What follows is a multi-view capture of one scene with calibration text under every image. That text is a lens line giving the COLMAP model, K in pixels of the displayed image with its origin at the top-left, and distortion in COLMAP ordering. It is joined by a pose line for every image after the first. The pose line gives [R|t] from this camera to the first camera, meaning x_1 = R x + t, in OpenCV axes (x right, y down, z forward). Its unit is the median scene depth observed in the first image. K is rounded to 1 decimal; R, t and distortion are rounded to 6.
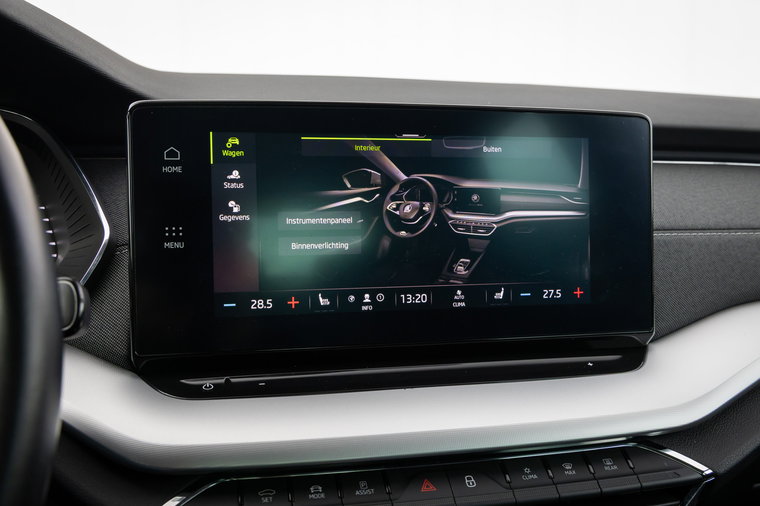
lens RADIAL K [[858.2, 0, 383.4], [0, 858.2, 252.0], [0, 0, 1]] dist [-0.010966, 0.000000]
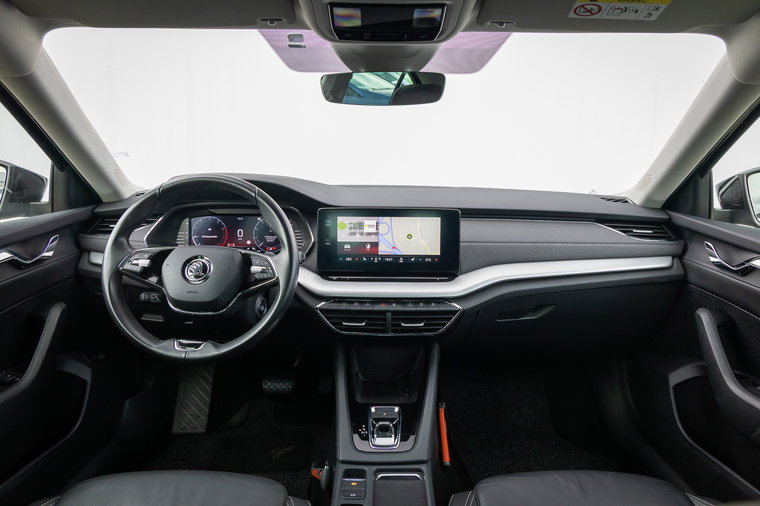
lens RADIAL K [[522.2, 0, 381.3], [0, 522.2, 254.4], [0, 0, 1]] dist [0.008718, 0.003564]
pose [[0.972966, 0.040123, -0.227435, 0.550259], [-0.027743, 0.997967, 0.057374, -0.103709], [0.229275, -0.049514, 0.972101, -1.309338]]
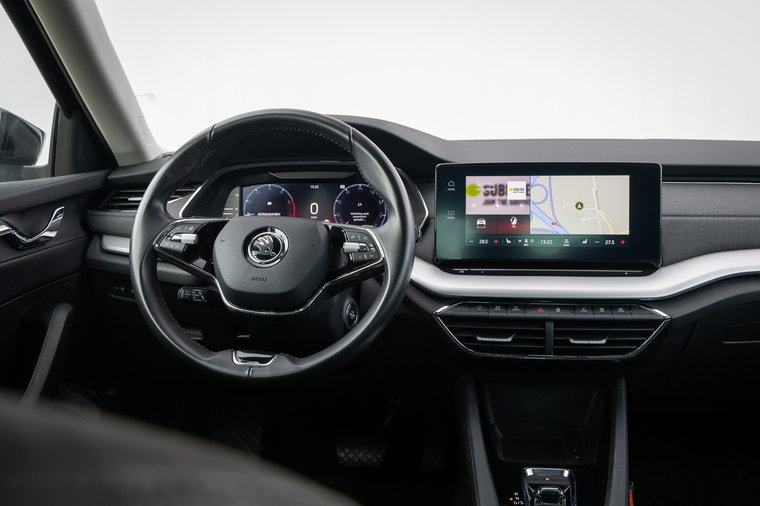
lens RADIAL K [[824.3, 0, 383.0], [0, 824.3, 244.0], [0, 0, 1]] dist [0.003052, 0.000000]
pose [[0.936388, 0.023711, -0.350166, 0.436832], [-0.024503, 0.999697, 0.002169, 0.068946], [0.350111, 0.006550, 0.936685, -1.408129]]
